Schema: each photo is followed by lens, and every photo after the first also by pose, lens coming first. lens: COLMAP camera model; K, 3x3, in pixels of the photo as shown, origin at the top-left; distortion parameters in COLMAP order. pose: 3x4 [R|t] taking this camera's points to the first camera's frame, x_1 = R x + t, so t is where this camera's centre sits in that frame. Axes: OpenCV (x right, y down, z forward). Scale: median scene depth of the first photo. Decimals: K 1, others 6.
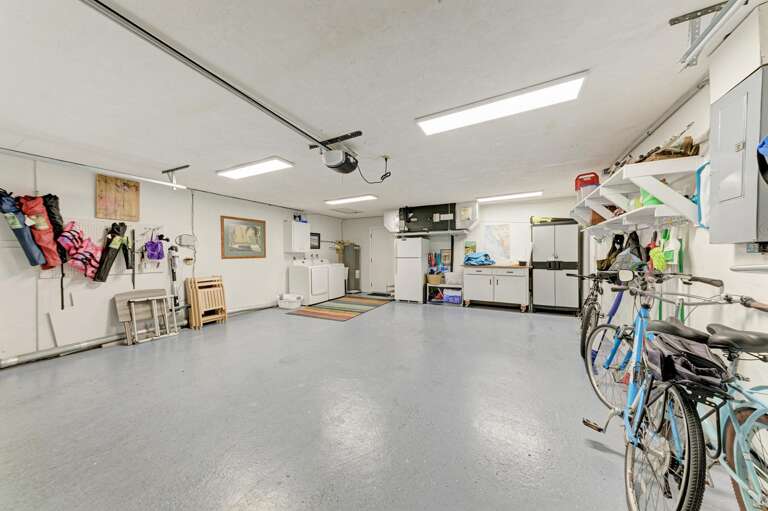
lens RADIAL K [[256.4, 0, 385.0], [0, 256.4, 256.3], [0, 0, 1]] dist [0.026073, -0.004290]
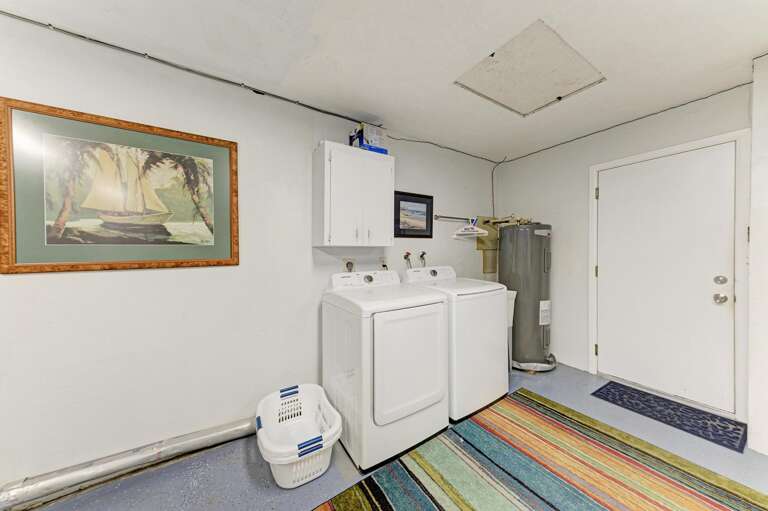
lens RADIAL K [[256.4, 0, 385.0], [0, 256.4, 256.3], [0, 0, 1]] dist [0.026073, -0.004290]
pose [[0.872569, 0.008346, -0.488419, -0.147481], [-0.000959, 0.999881, 0.015373, -0.008988], [0.488490, -0.012946, 0.872474, 0.720396]]
